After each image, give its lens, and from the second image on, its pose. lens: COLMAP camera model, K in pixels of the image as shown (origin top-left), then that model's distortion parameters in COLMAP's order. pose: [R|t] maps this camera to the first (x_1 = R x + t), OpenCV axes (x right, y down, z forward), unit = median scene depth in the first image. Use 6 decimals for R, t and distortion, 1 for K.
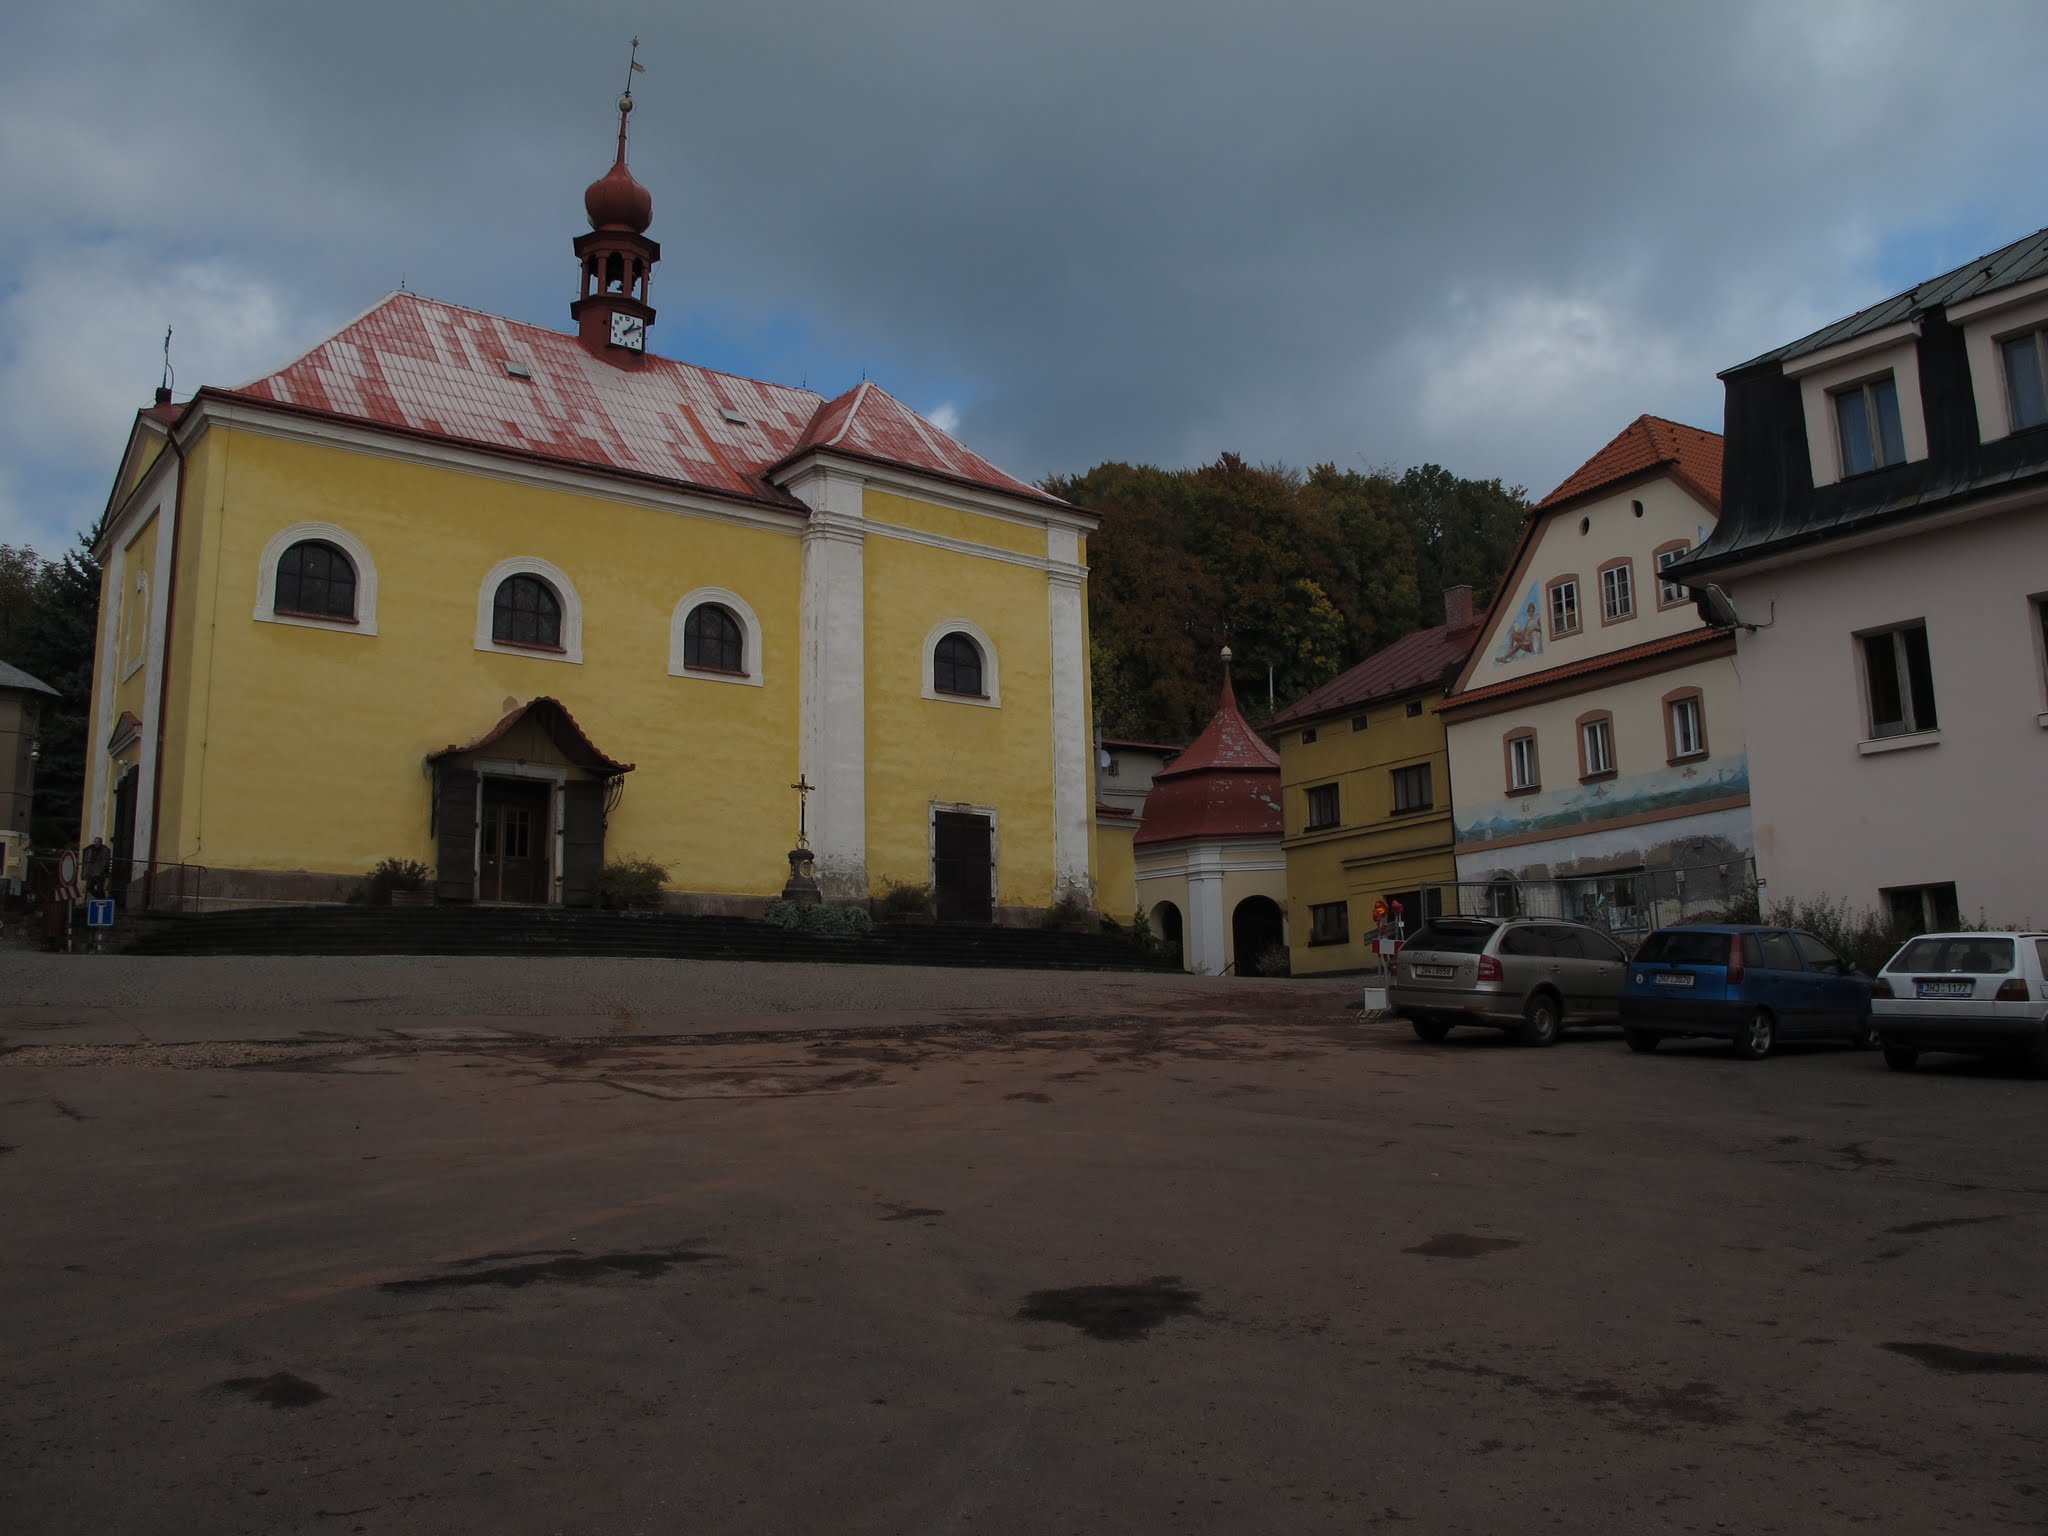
lens RADIAL K [[1723.3, 0, 1024.2], [0, 1723.3, 766.4], [0, 0, 1]] dist [-0.088395, -0.003387]
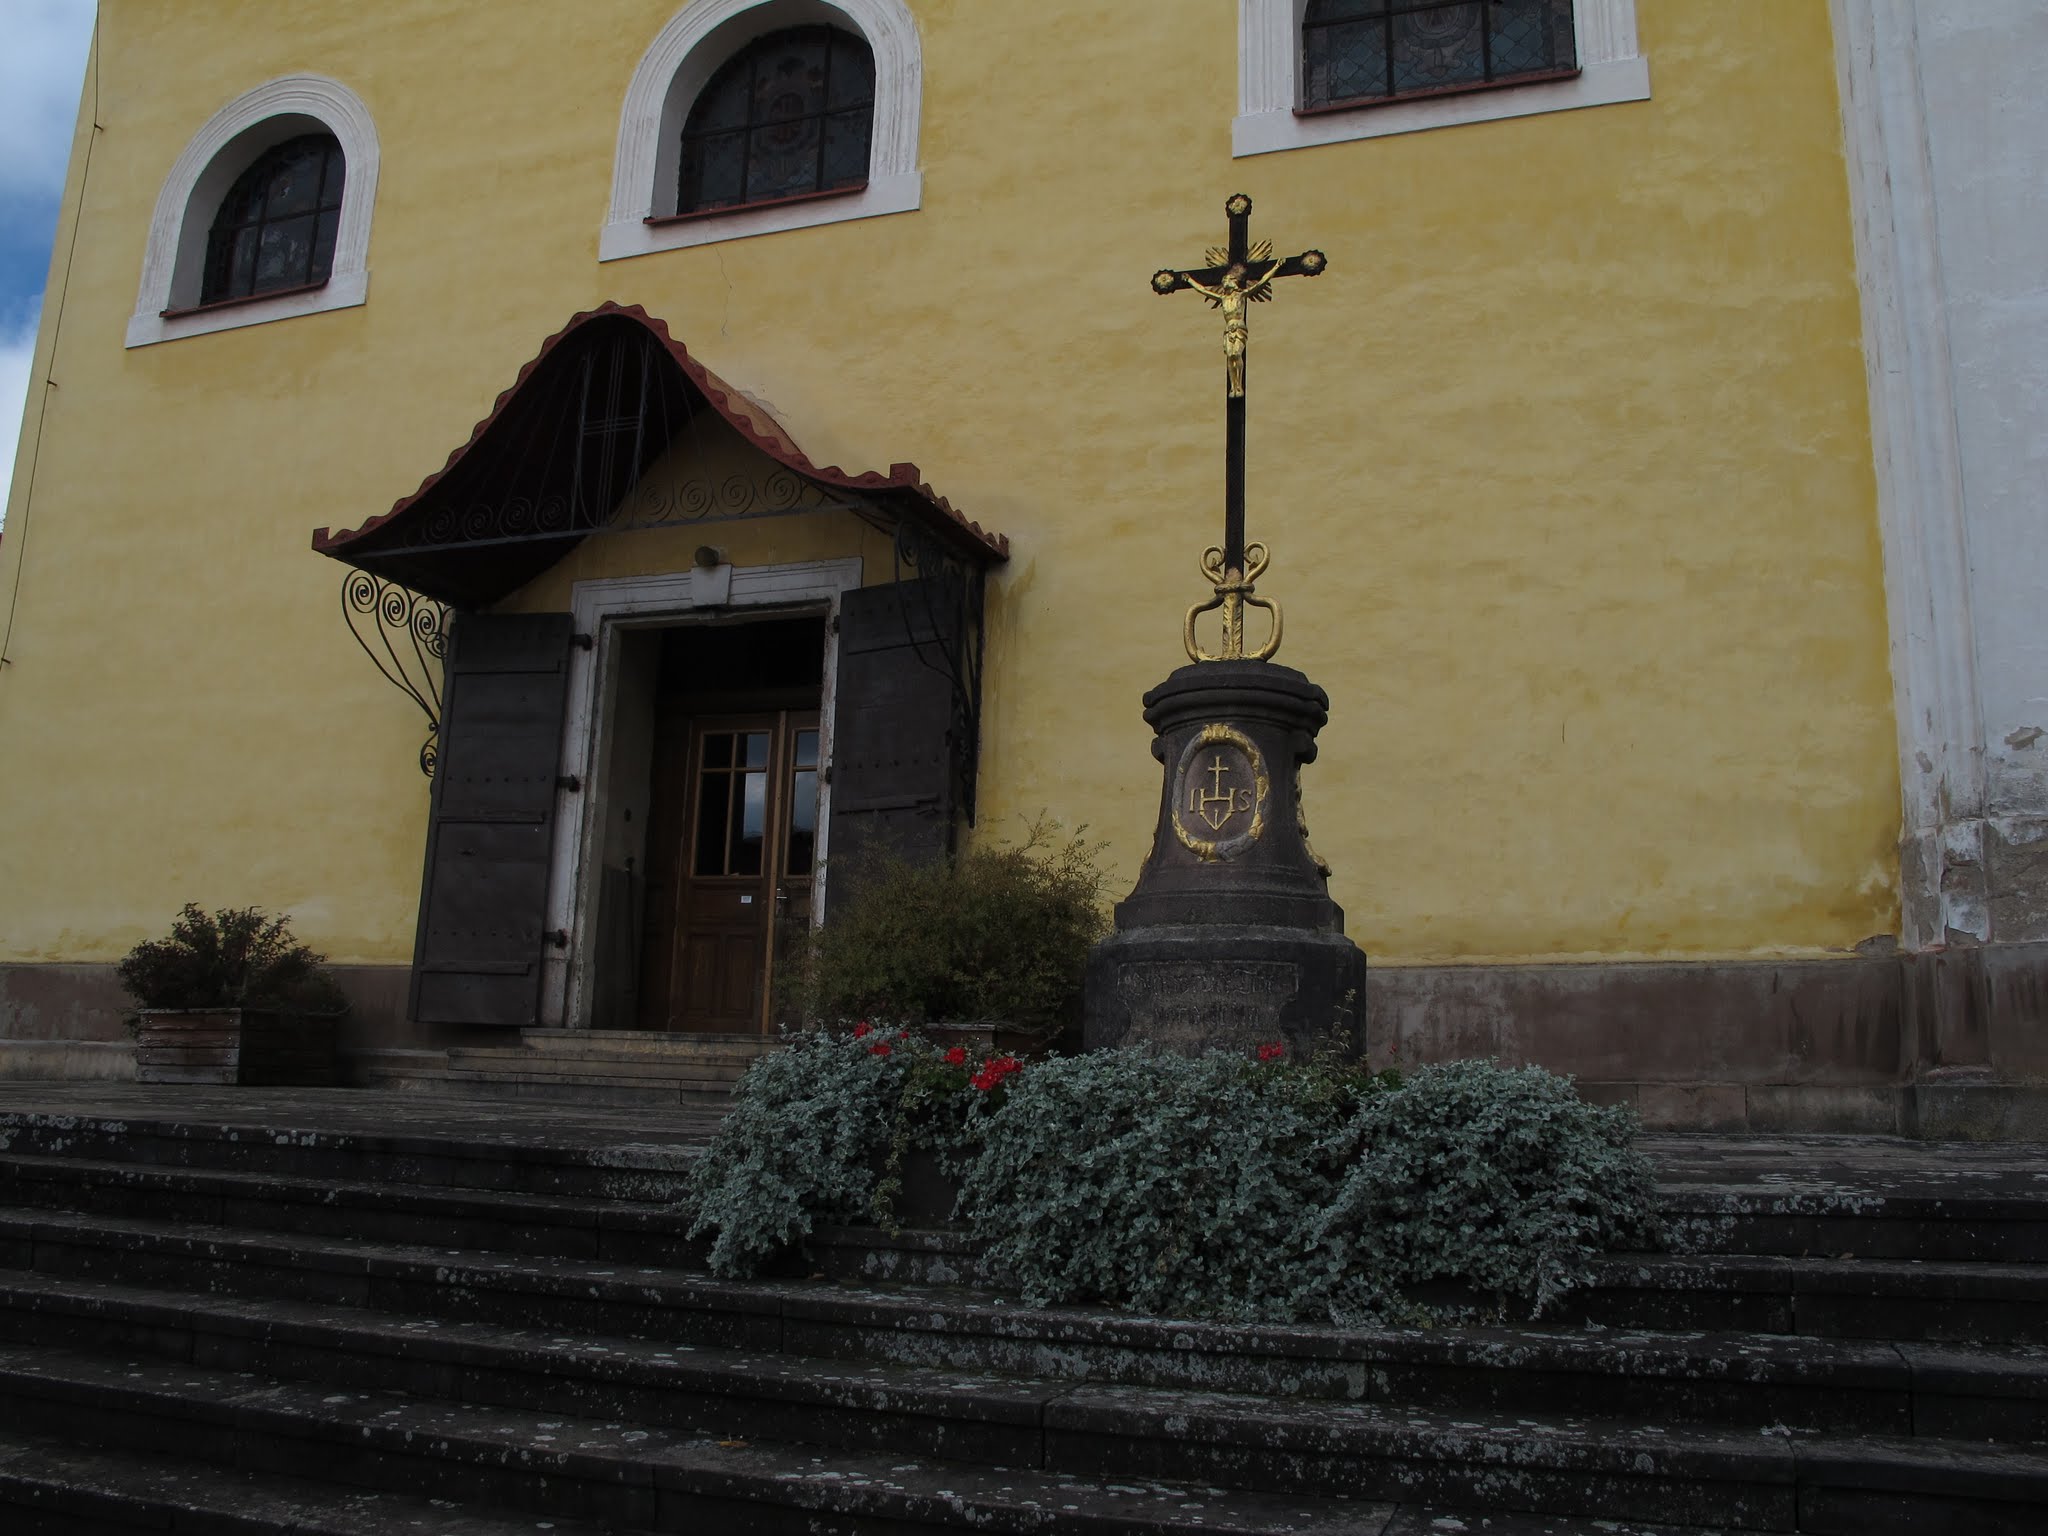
lens RADIAL K [[1723.3, 0, 1026.4], [0, 1723.3, 760.1], [0, 0, 1]] dist [-0.088395, -0.003387]
pose [[0.536181, -0.139439, -0.832506, -0.014381], [0.106124, 0.989571, -0.097397, 0.067838], [0.837406, -0.036127, 0.545387, 0.874352]]
